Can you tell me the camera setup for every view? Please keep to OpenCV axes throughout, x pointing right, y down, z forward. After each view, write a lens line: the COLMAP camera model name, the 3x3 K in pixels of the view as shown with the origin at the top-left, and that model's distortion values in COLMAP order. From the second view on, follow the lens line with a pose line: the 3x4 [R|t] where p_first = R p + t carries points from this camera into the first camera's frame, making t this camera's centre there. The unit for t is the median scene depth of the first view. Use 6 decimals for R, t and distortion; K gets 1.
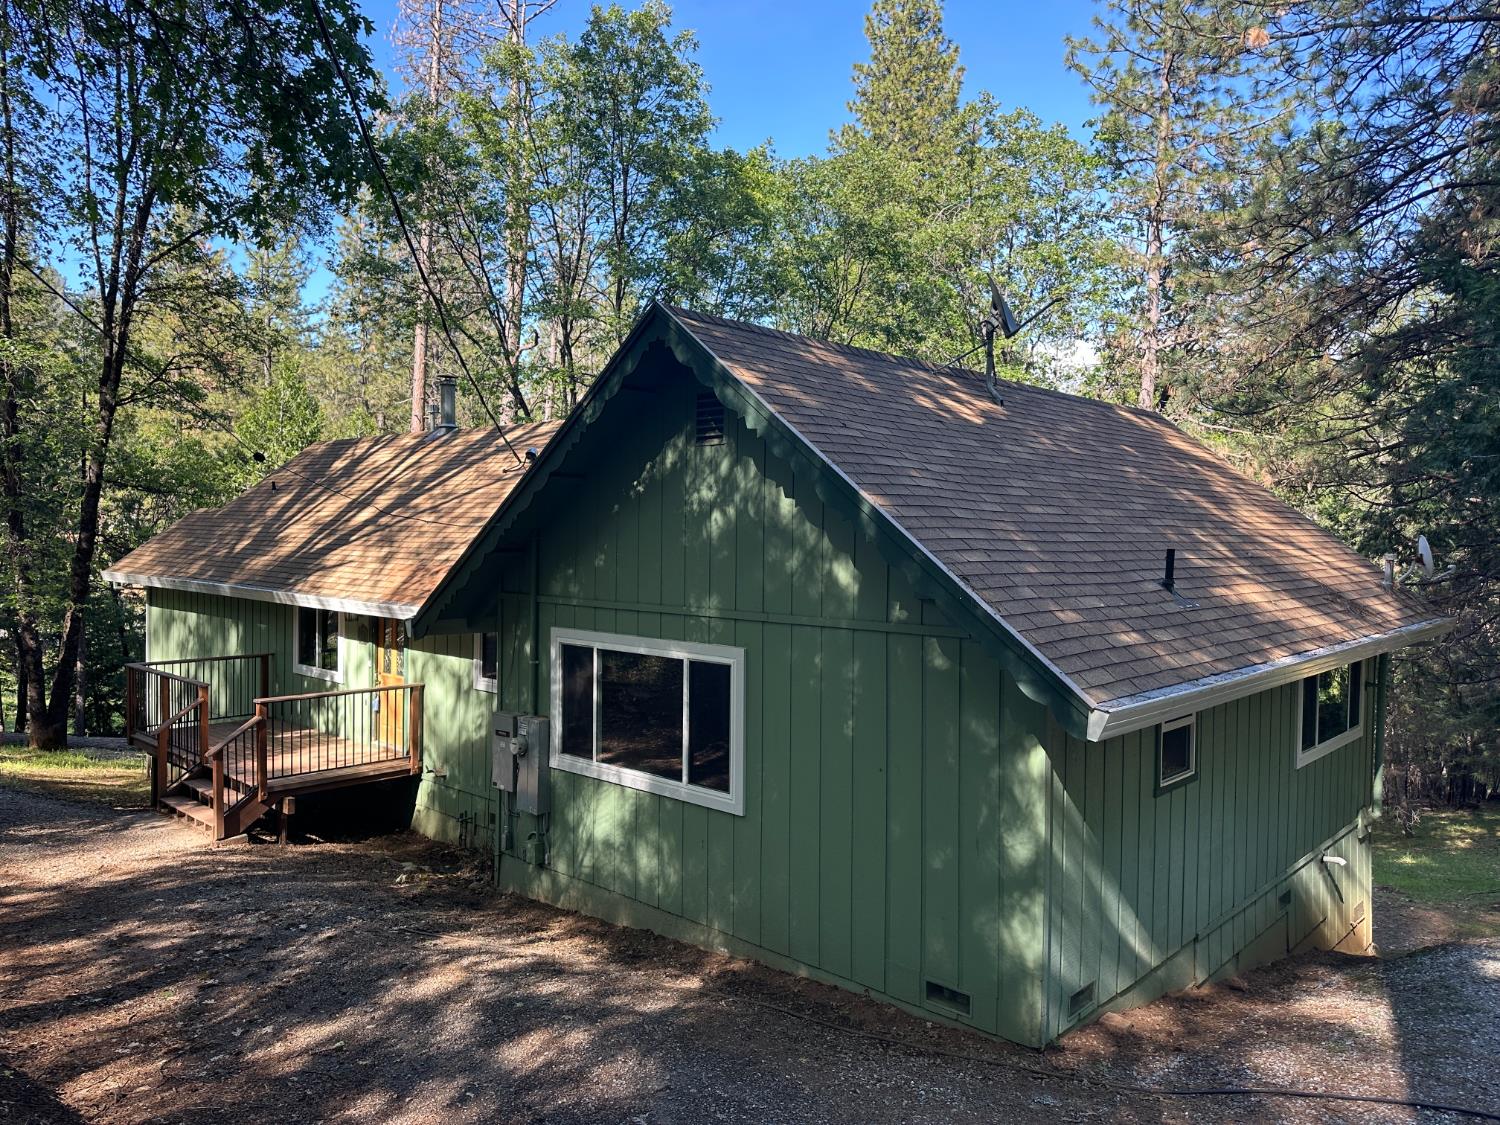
lens RADIAL K [[1053.2, 0, 748.2], [0, 1053.2, 555.0], [0, 0, 1]] dist [0.045933, -0.045776]
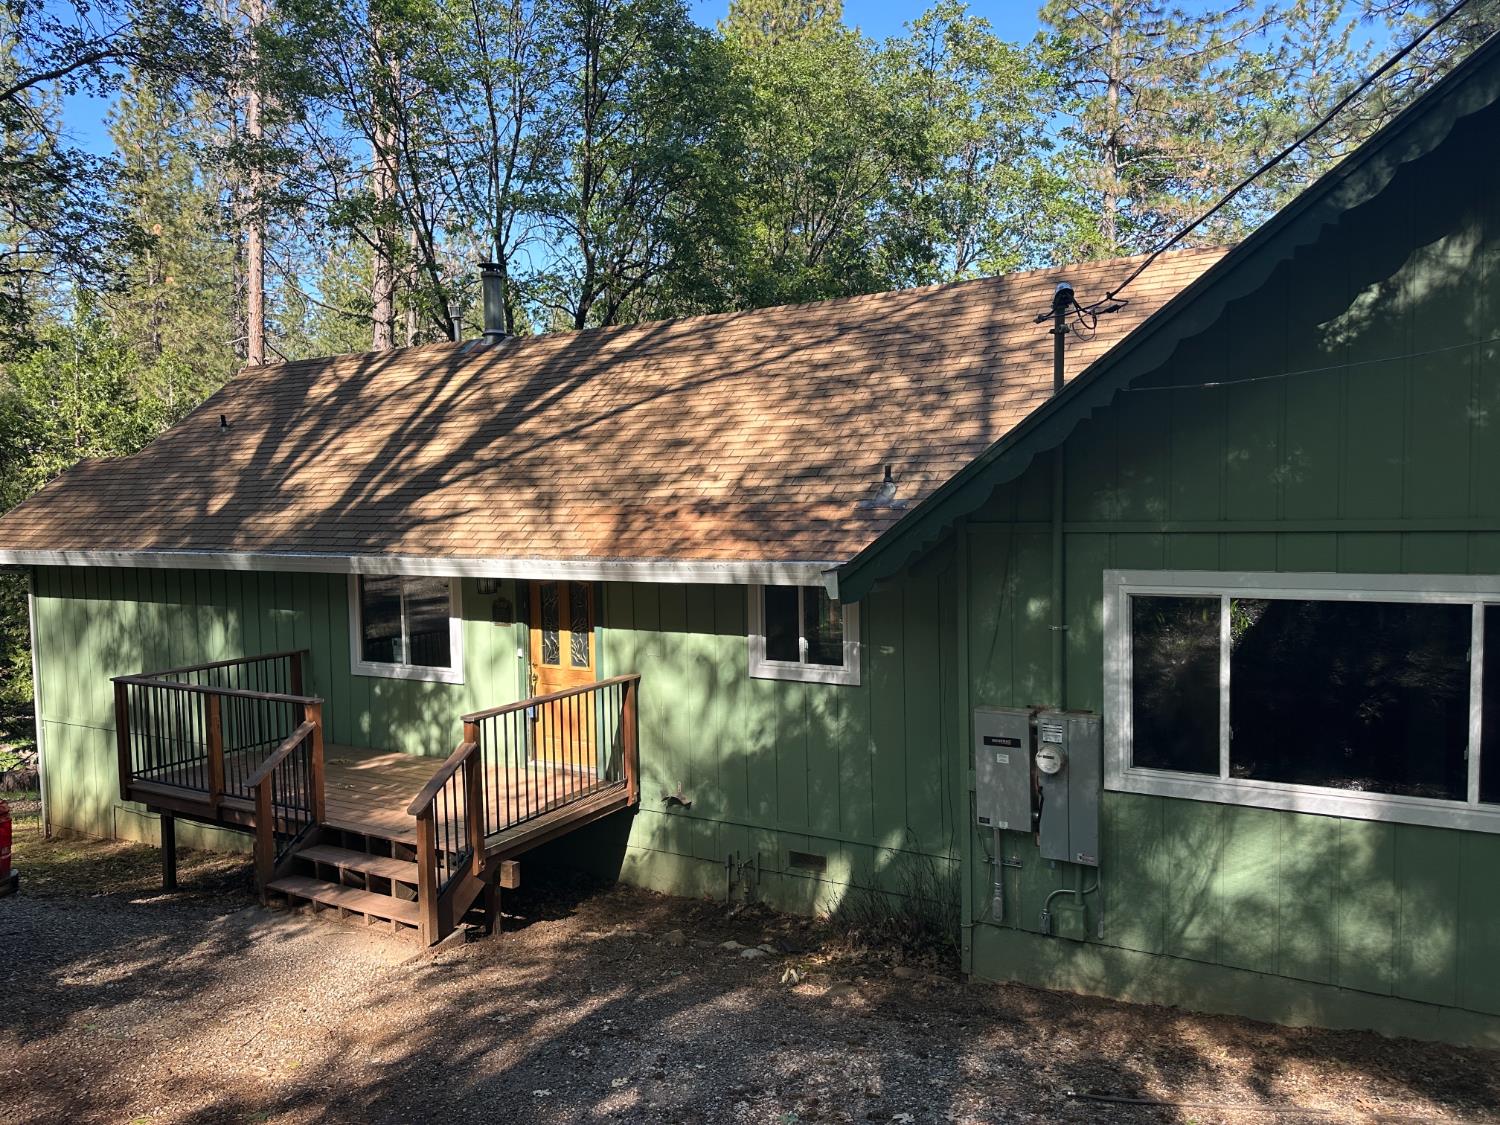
lens RADIAL K [[1053.1, 0, 750.0], [0, 1053.1, 562.5], [0, 0, 1]] dist [0.004139, -0.003154]
pose [[0.975709, -0.050823, 0.213093, -0.396855], [0.042250, 0.998111, 0.044601, 0.020184], [-0.214957, -0.034514, 0.976014, 0.327465]]
